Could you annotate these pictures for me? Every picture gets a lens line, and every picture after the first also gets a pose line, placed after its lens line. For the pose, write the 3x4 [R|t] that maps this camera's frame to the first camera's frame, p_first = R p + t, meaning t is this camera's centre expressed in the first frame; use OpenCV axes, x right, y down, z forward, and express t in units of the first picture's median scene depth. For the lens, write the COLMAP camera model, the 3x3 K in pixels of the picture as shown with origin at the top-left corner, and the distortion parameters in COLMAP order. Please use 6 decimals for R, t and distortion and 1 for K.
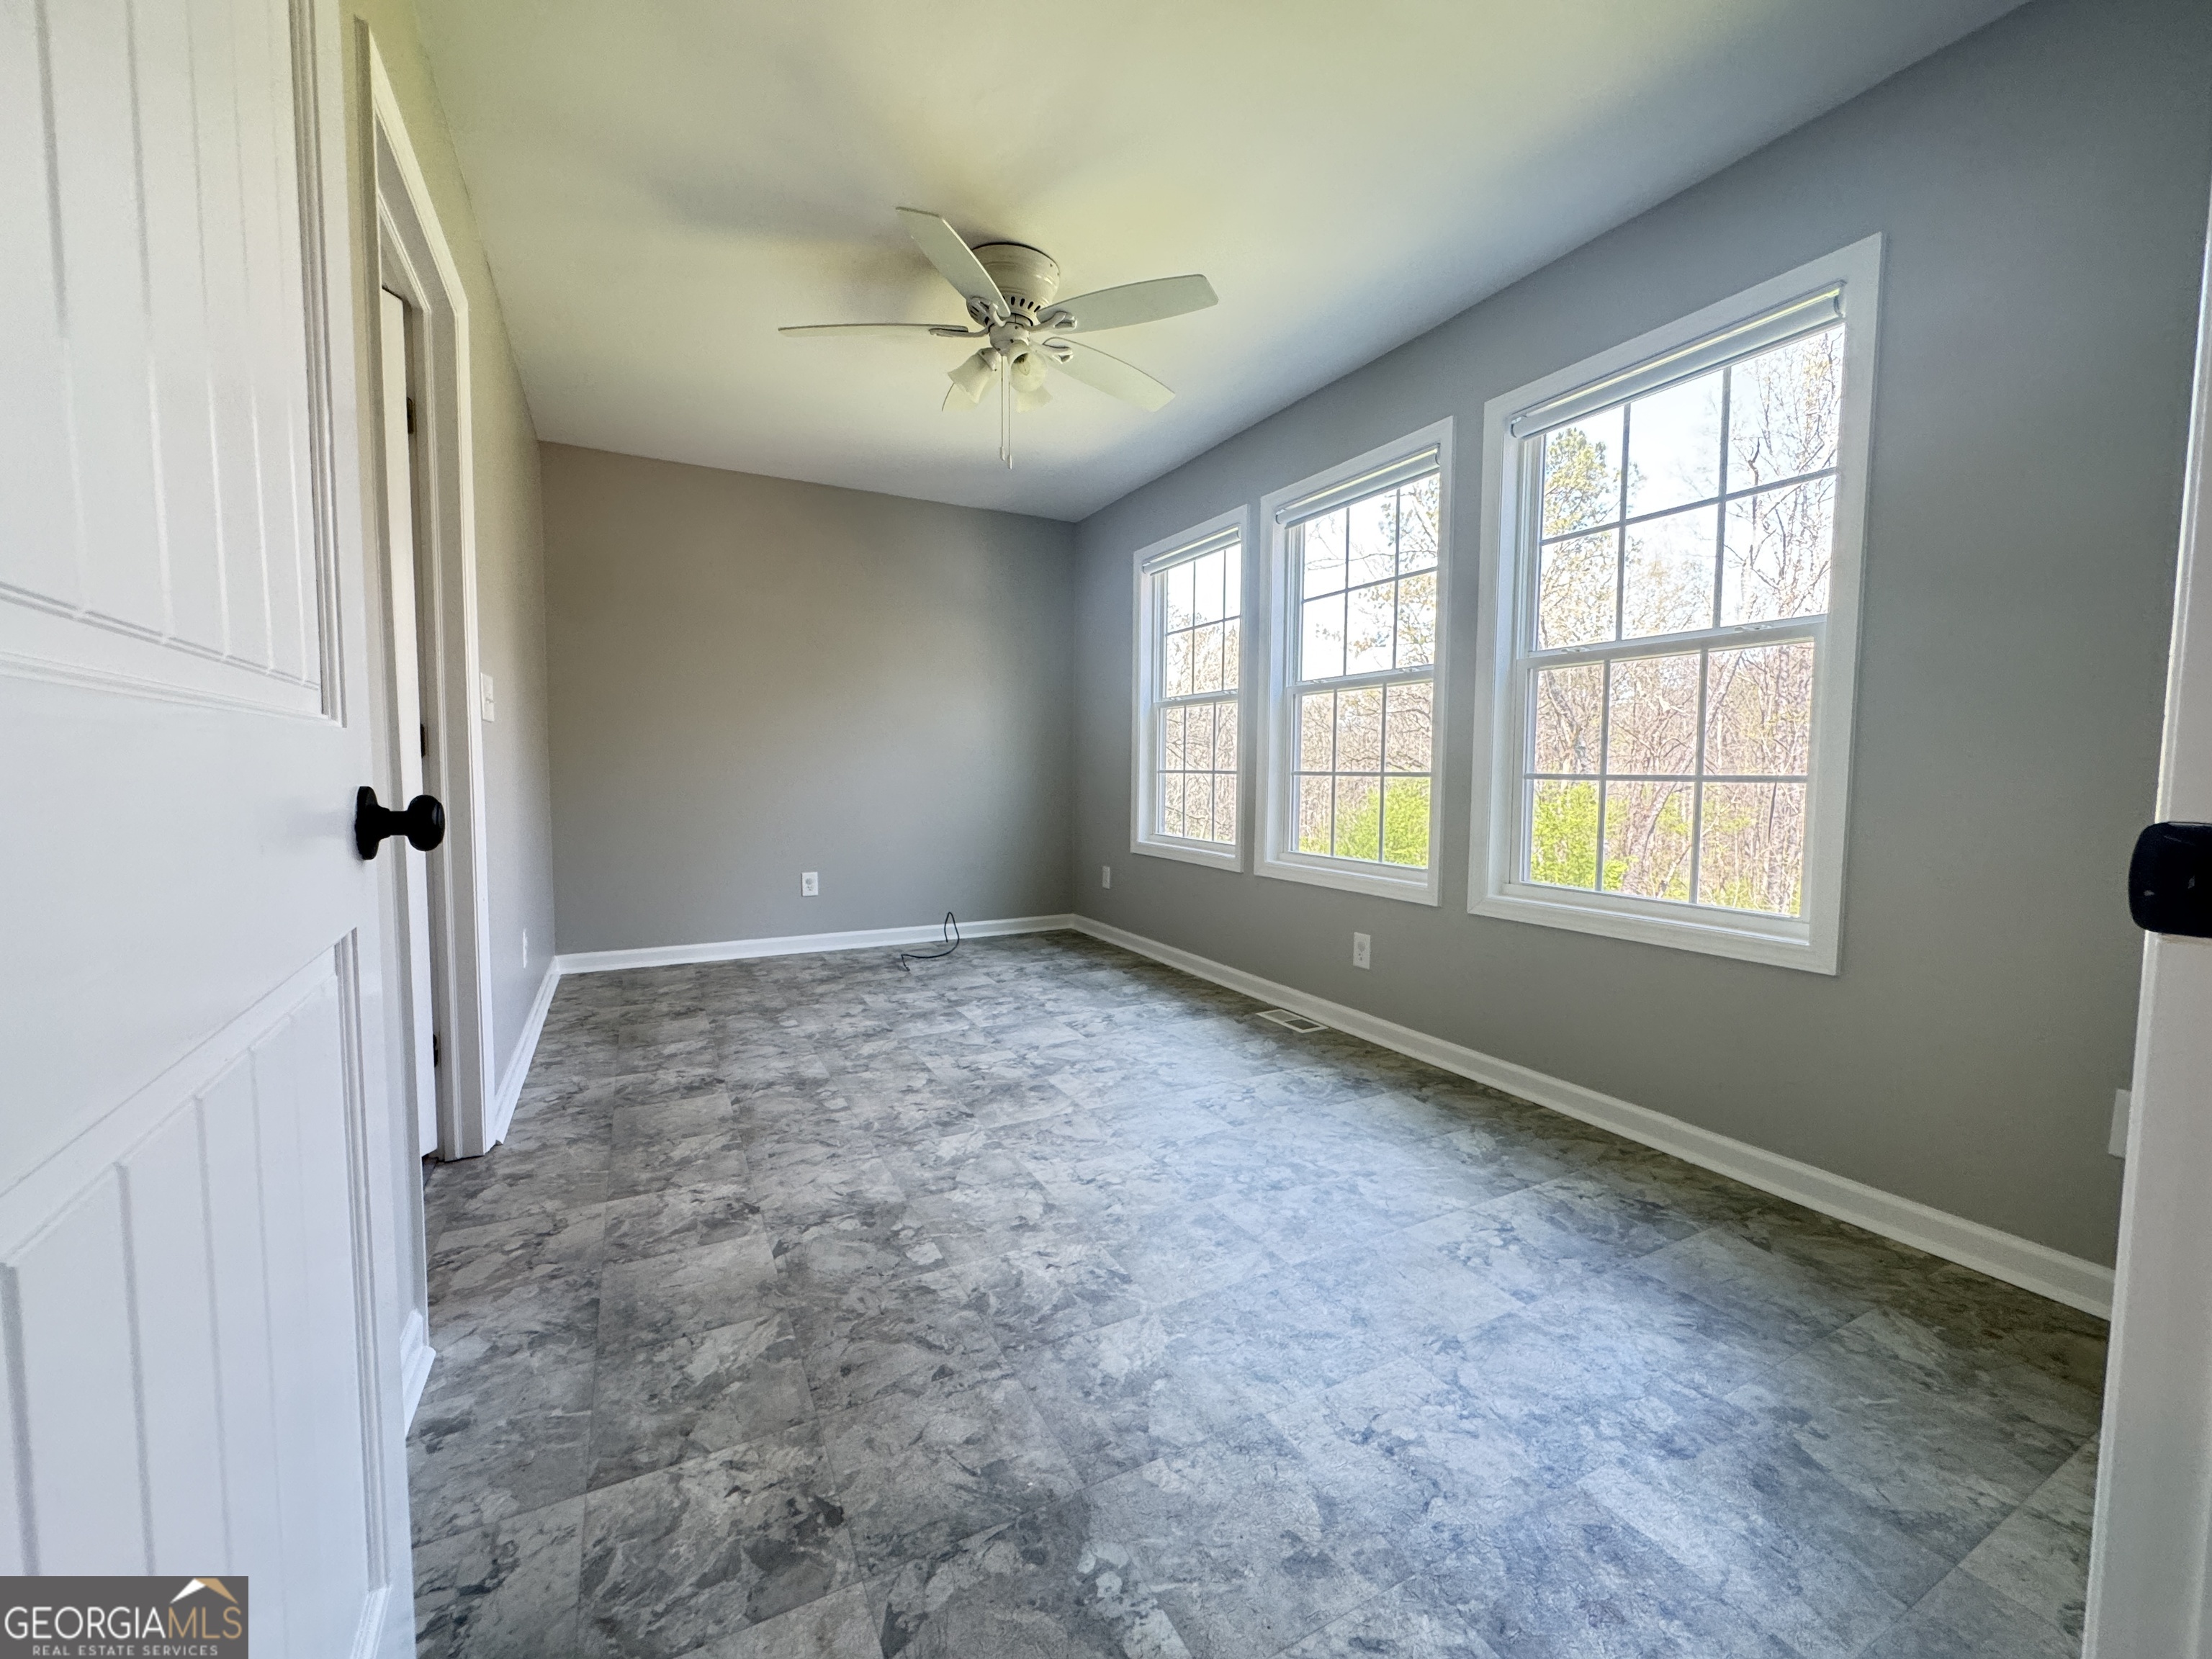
lens RADIAL K [[886.1, 0, 1108.0], [0, 886.1, 824.1], [0, 0, 1]] dist [-0.005898, 0.001452]
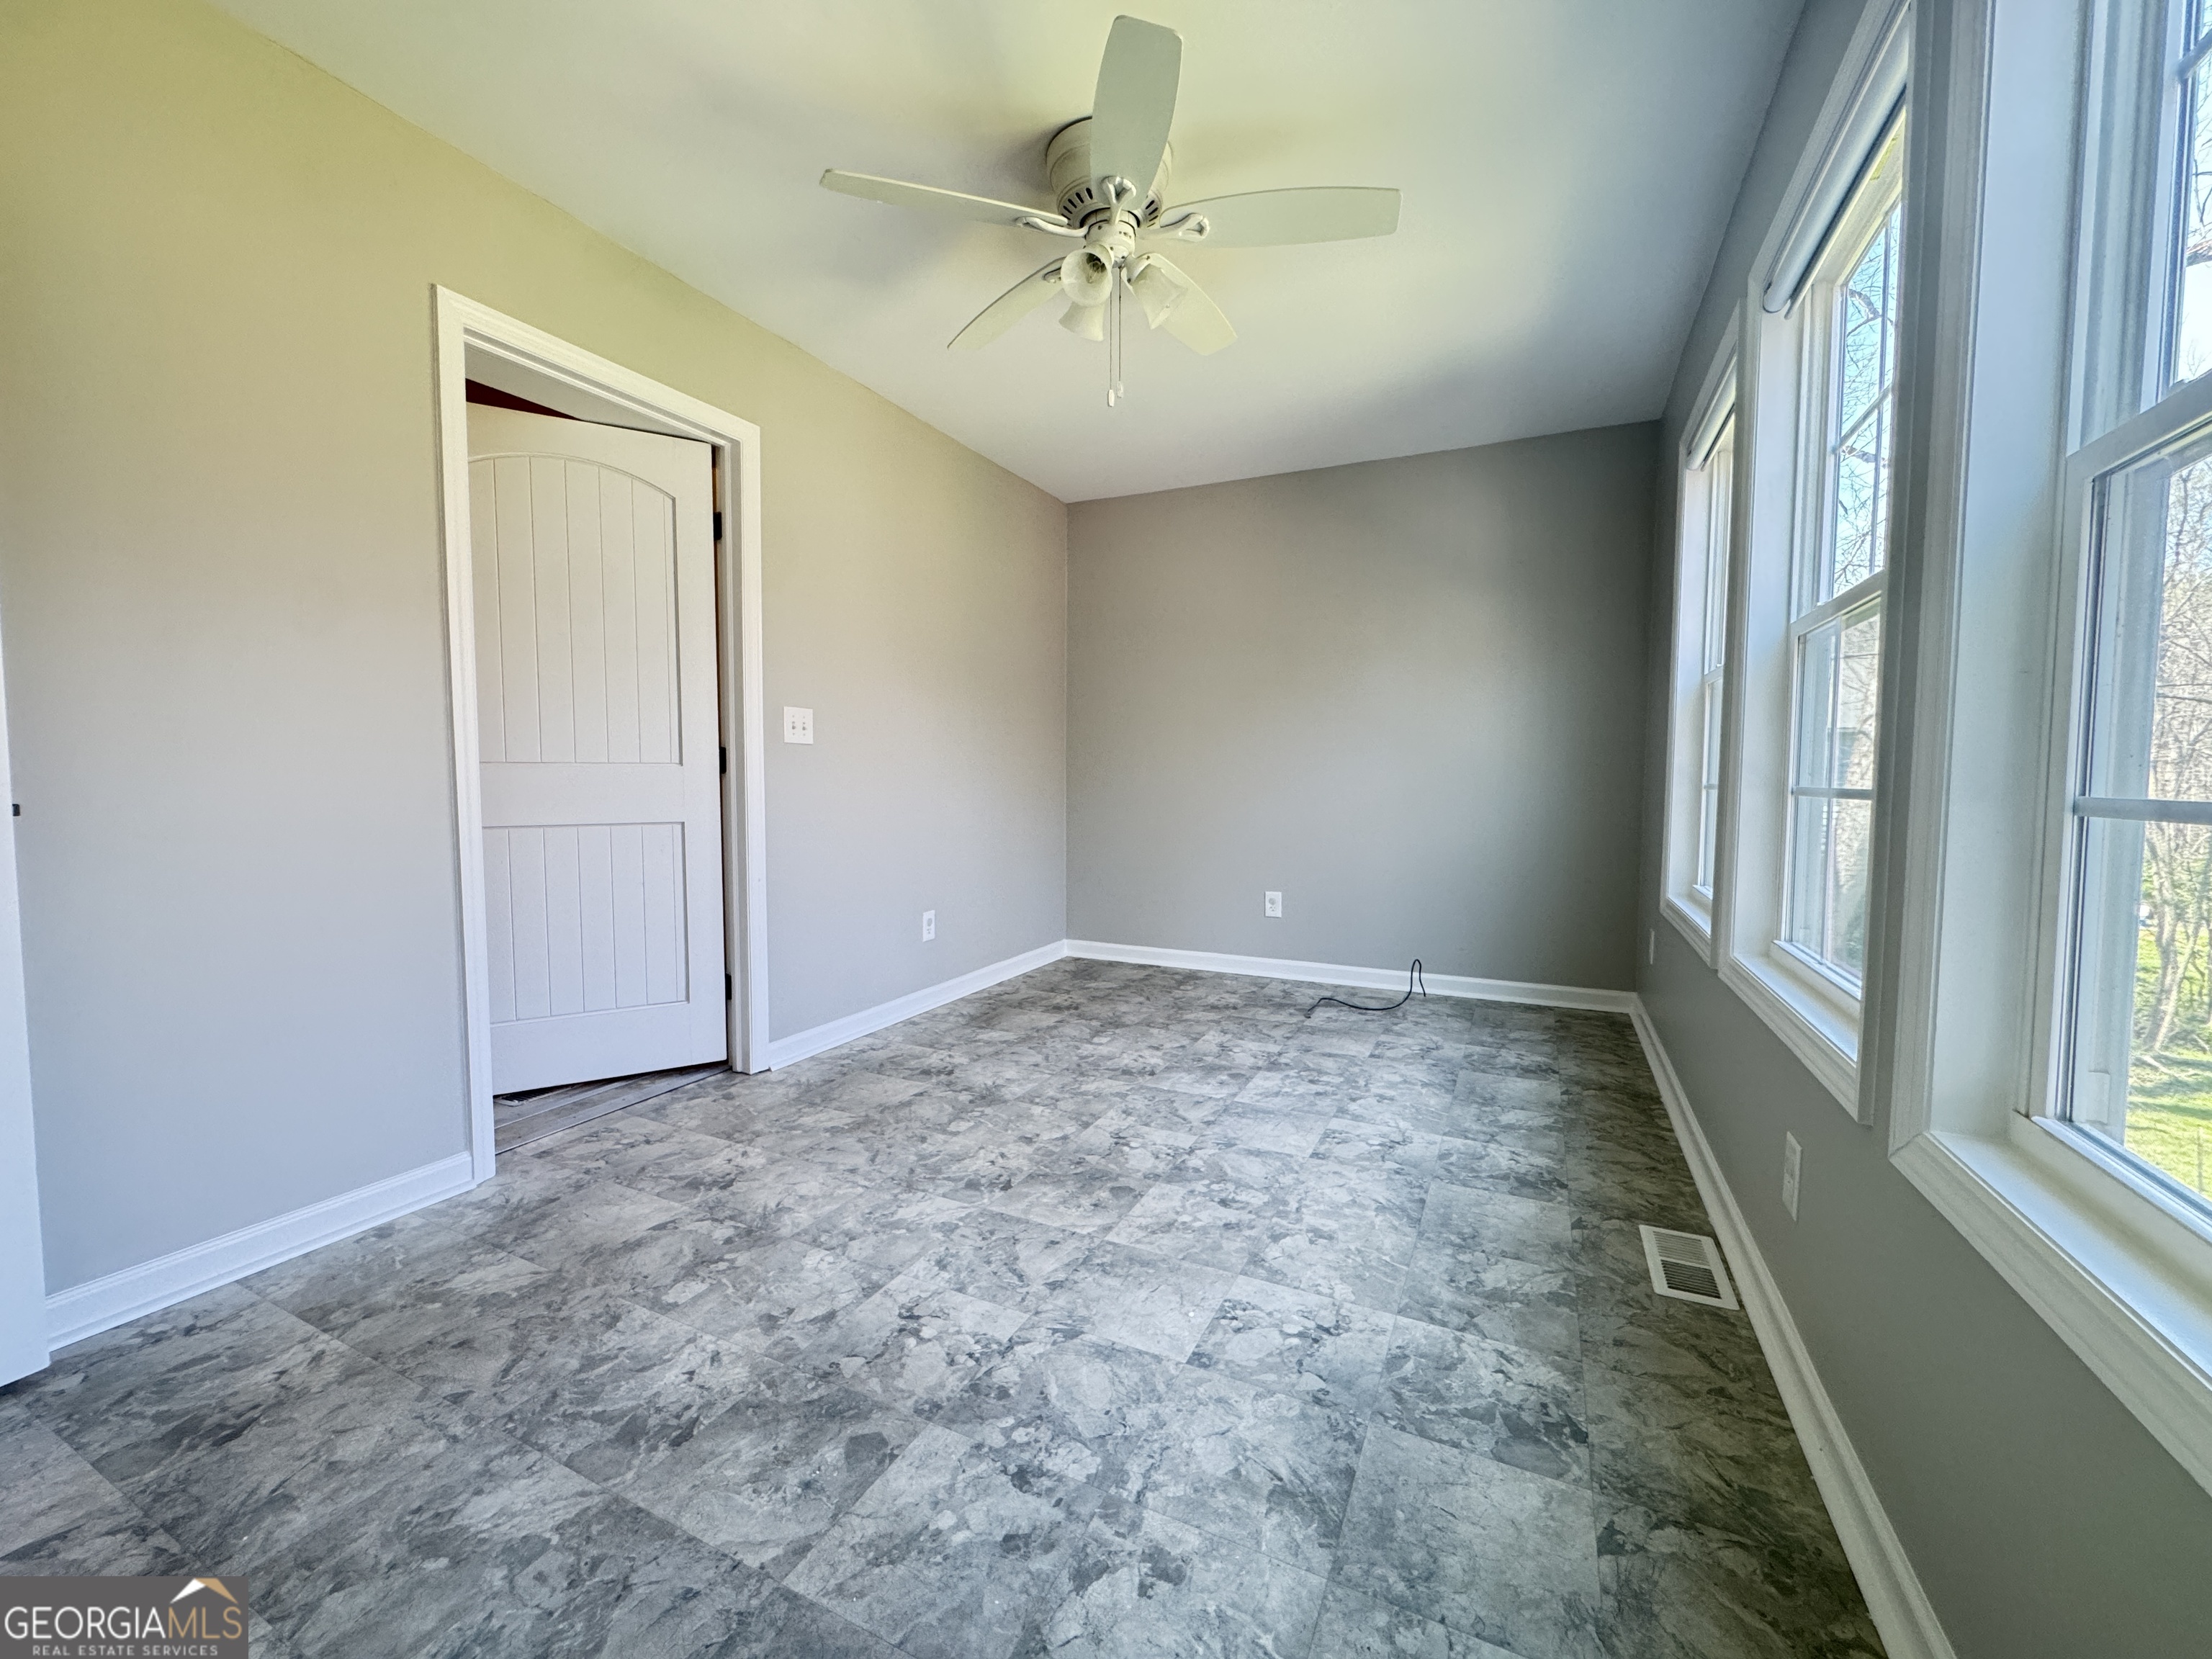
lens RADIAL K [[886.1, 0, 1085.5], [0, 886.1, 821.2], [0, 0, 1]] dist [-0.005898, 0.001452]
pose [[0.589038, 0.039410, -0.807144, 0.493677], [-0.052673, 0.998559, 0.010317, -0.030442], [0.806387, 0.036438, 0.590265, 0.482274]]
